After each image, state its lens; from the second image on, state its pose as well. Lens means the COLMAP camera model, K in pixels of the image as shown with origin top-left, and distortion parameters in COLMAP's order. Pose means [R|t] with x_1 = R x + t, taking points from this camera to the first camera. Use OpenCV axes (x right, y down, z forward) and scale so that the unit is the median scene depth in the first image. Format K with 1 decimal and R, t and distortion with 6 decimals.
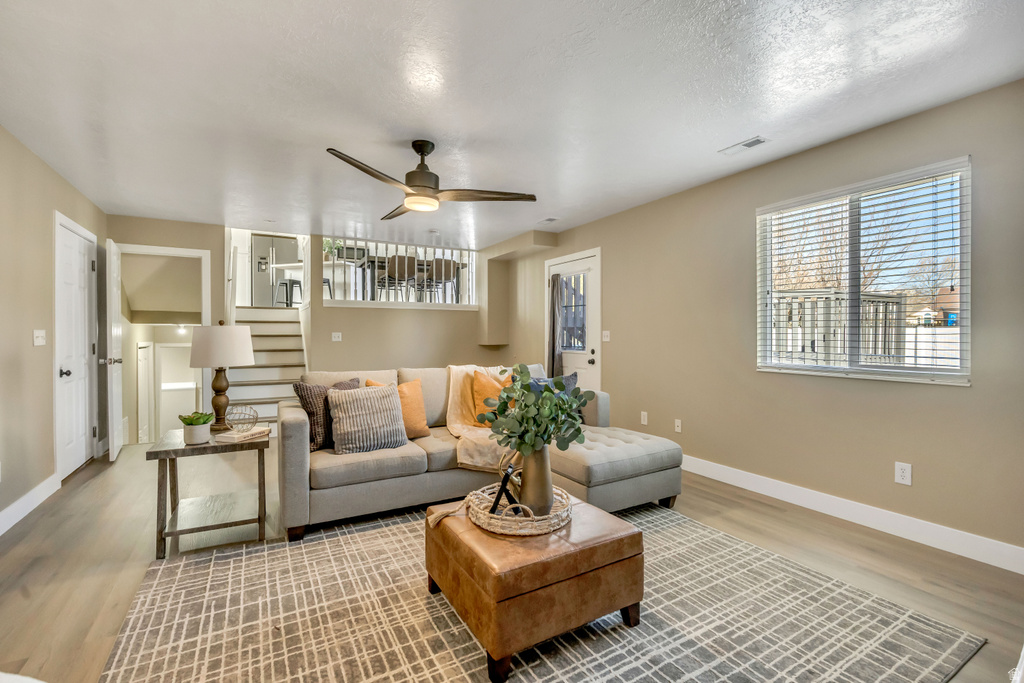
lens RADIAL K [[454.6, 0, 523.8], [0, 454.6, 332.9], [0, 0, 1]] dist [-0.003393, -0.000142]
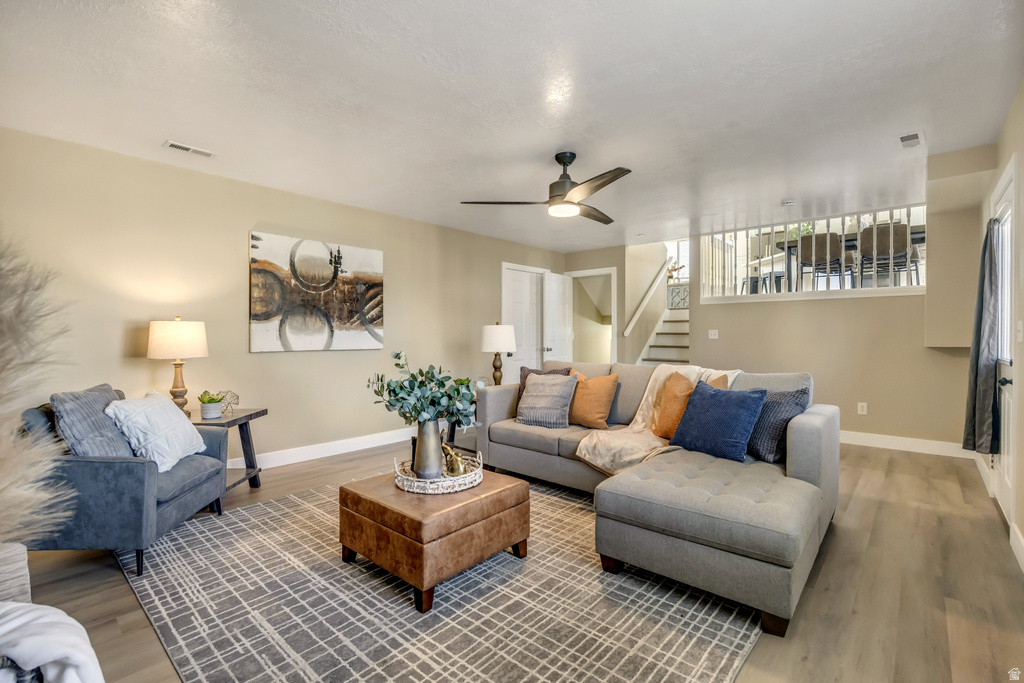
lens RADIAL K [[462.6, 0, 509.3], [0, 462.6, 334.4], [0, 0, 1]] dist [-0.016284, -0.000123]
pose [[0.307094, 0.000252, -0.951679, 0.809479], [0.002720, 0.999996, 0.001143, 0.013598], [0.951675, -0.002940, 0.307092, 0.549958]]
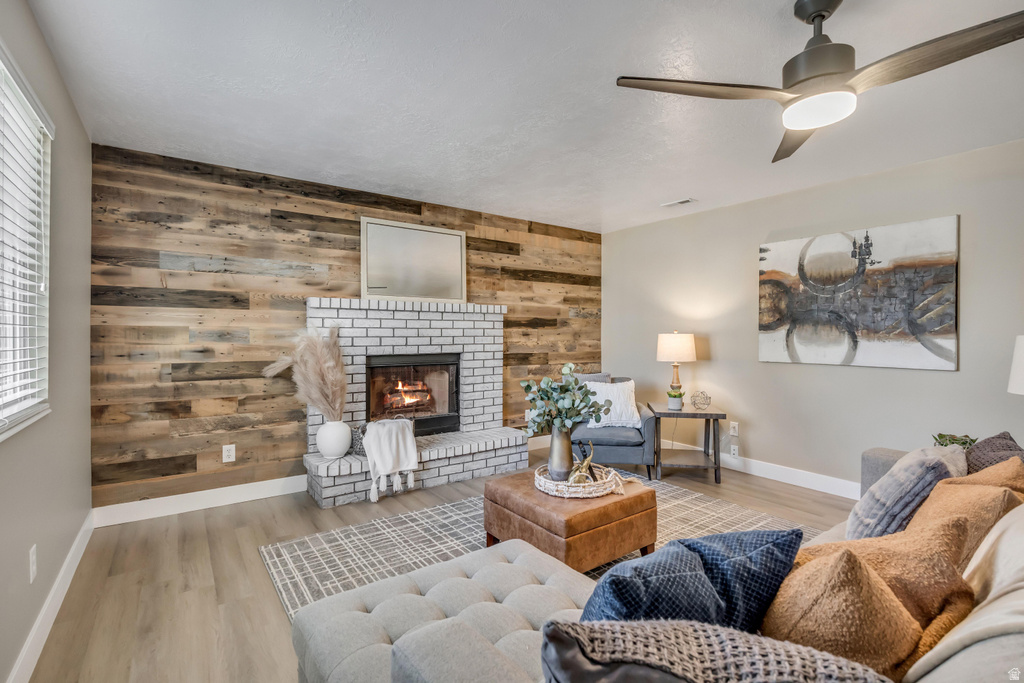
lens RADIAL K [[462.6, 0, 509.3], [0, 462.6, 334.4], [0, 0, 1]] dist [-0.016284, -0.000123]
pose [[-0.996565, -0.000501, -0.082808, 0.192257], [-0.000332, 0.999998, -0.002052, -0.012998], [0.082809, -0.002018, -0.996563, 1.541718]]
